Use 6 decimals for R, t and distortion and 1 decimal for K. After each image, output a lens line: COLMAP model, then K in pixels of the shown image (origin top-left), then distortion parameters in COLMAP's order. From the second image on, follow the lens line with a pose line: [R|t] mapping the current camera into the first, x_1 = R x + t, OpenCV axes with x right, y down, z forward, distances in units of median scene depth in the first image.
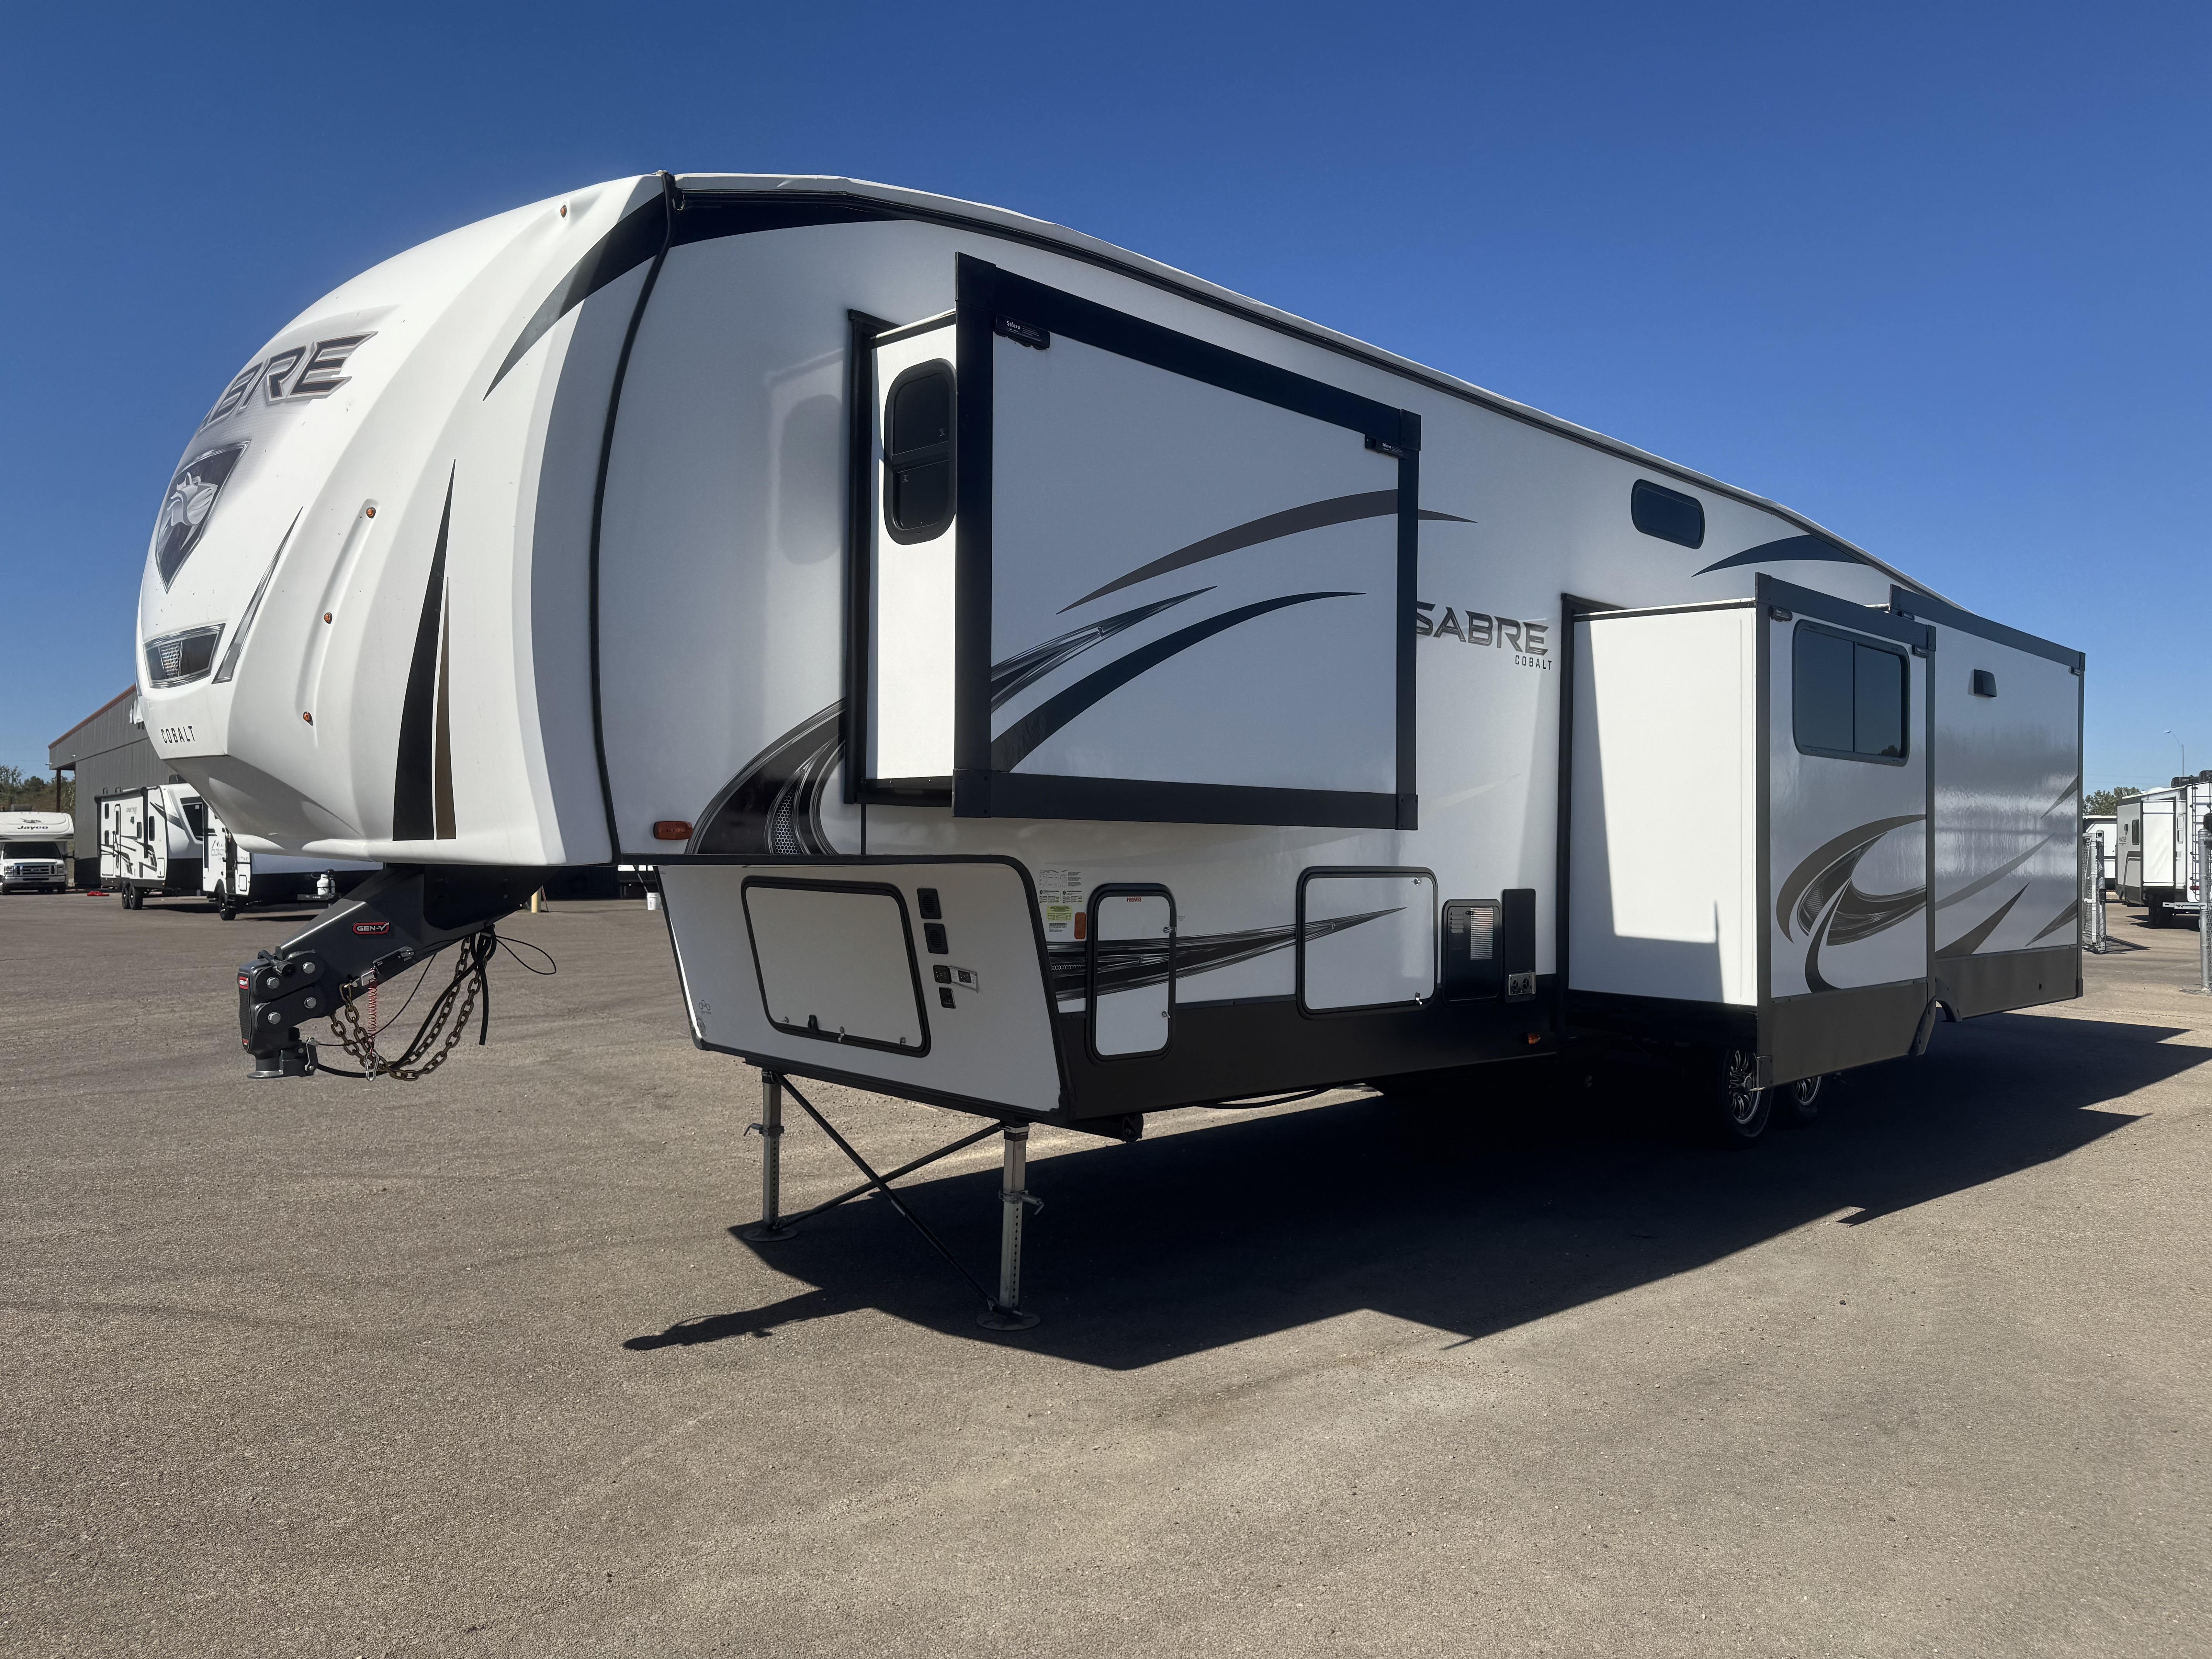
lens RADIAL K [[1583.5, 0, 1106.0], [0, 1583.5, 829.5], [0, 0, 1]] dist [0.000601, -0.003635]
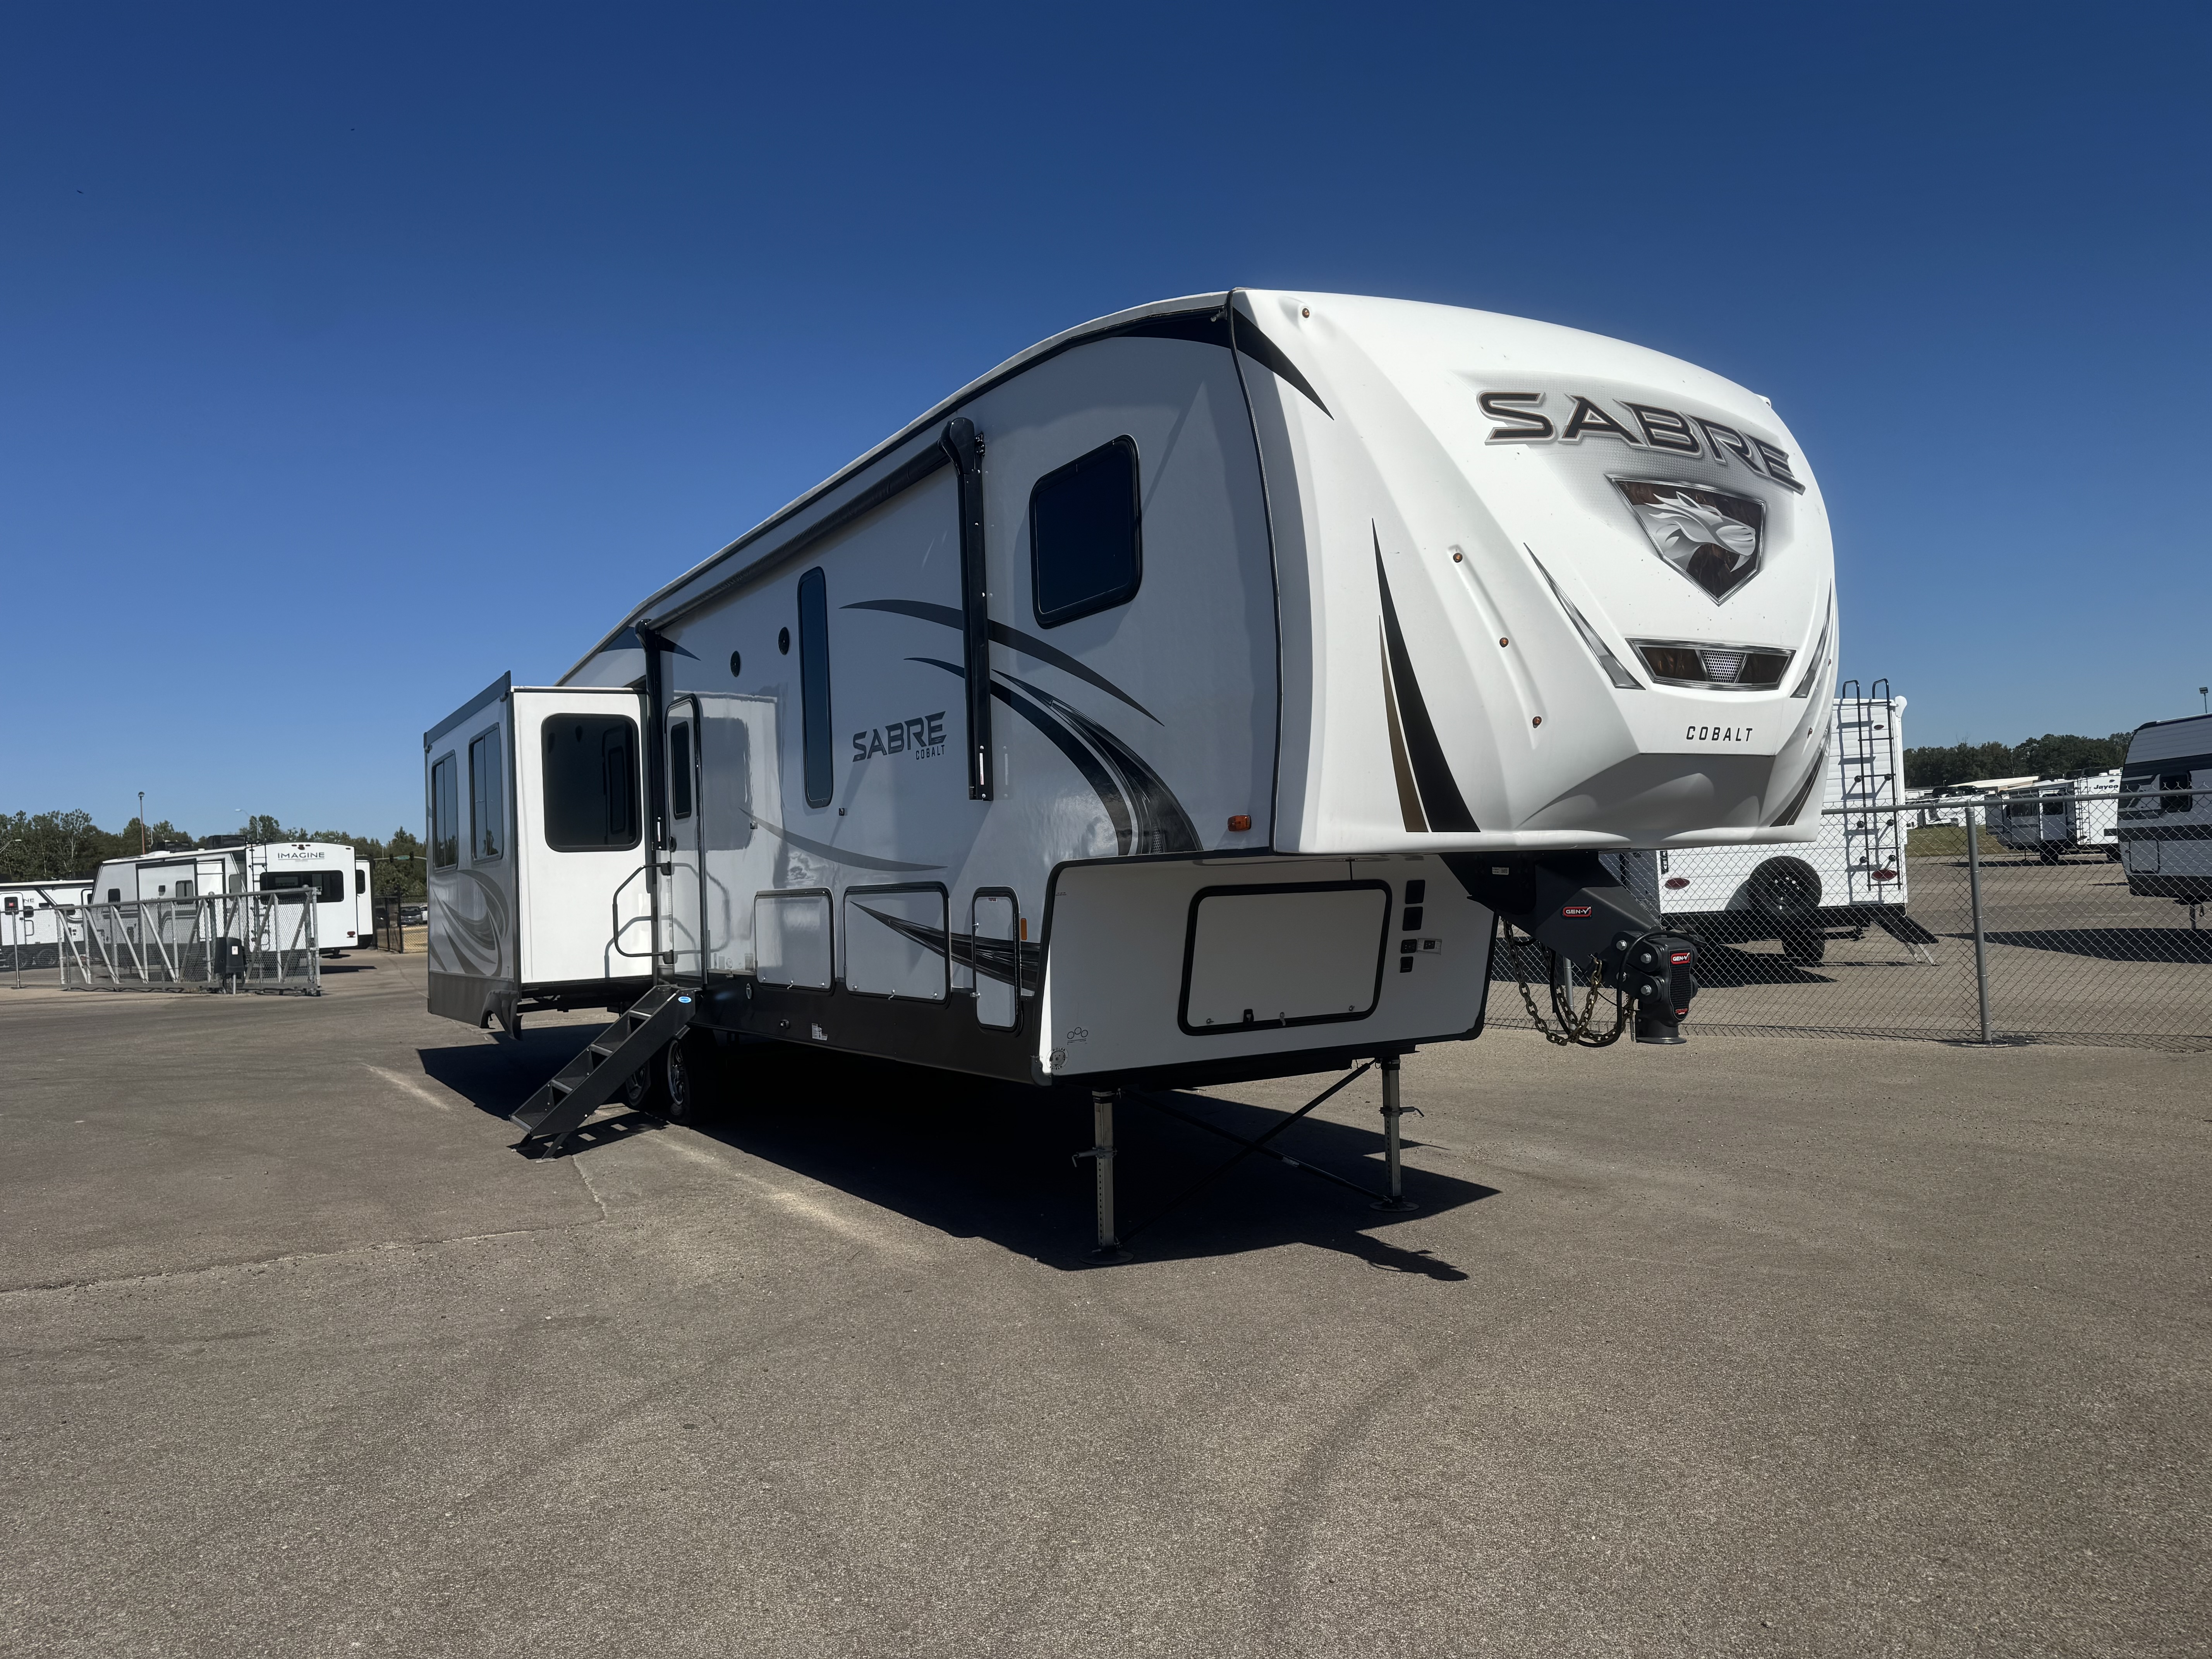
lens RADIAL K [[1583.5, 0, 1106.0], [0, 1583.5, 829.5], [0, 0, 1]] dist [0.000601, -0.003635]
pose [[0.219730, 0.012729, 0.975478, -1.429632], [0.033682, 0.999220, -0.020626, 0.013875], [-0.974979, 0.037388, 0.219130, 0.953092]]
